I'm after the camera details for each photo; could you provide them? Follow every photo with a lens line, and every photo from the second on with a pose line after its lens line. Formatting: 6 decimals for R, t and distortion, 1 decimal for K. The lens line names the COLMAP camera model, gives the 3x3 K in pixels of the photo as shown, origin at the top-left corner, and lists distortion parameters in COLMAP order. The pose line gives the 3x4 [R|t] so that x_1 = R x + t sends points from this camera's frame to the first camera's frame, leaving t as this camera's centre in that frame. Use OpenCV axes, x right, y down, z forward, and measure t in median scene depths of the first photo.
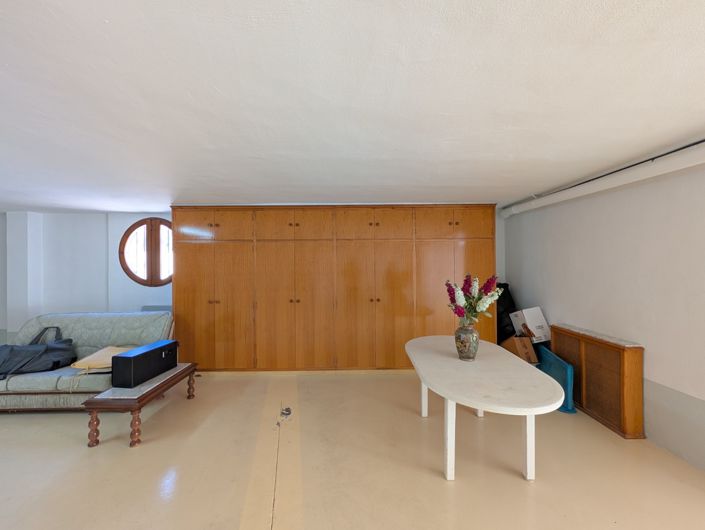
lens RADIAL K [[271.8, 0, 353.2], [0, 271.8, 263.9], [0, 0, 1]] dist [-0.000291, 0.000870]
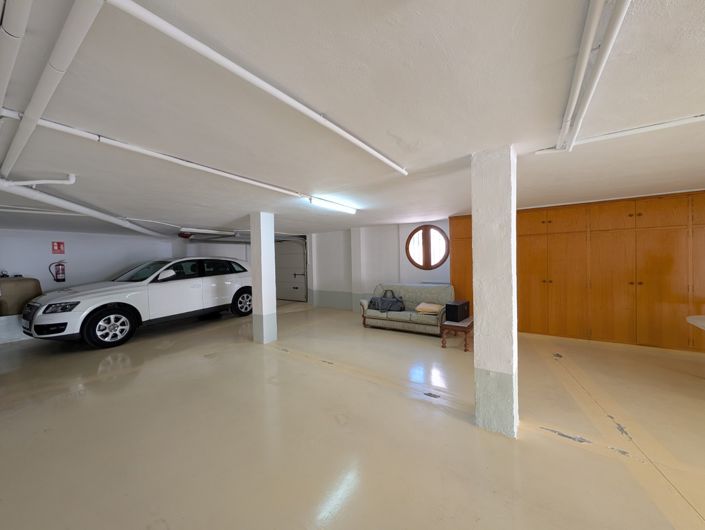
lens RADIAL K [[271.8, 0, 352.3], [0, 271.8, 264.5], [0, 0, 1]] dist [-0.000291, 0.000870]
pose [[0.820162, -0.000103, -0.572131, -0.236338], [0.016982, 0.999564, 0.024165, 0.009742], [0.571879, -0.029535, 0.819806, -0.580678]]
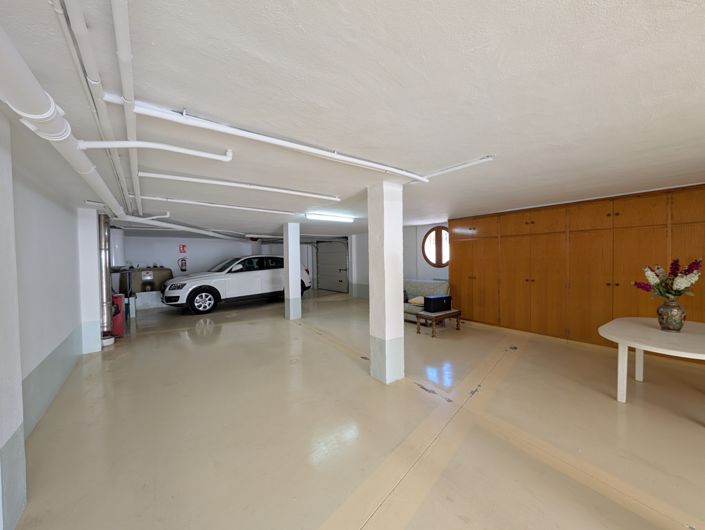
lens RADIAL K [[271.8, 0, 351.6], [0, 271.8, 264.0], [0, 0, 1]] dist [-0.000291, 0.000870]
pose [[0.597412, 0.015946, -0.801776, 0.328439], [0.014374, 0.999429, 0.030587, 0.002927], [0.801806, -0.029797, 0.596842, -0.492116]]
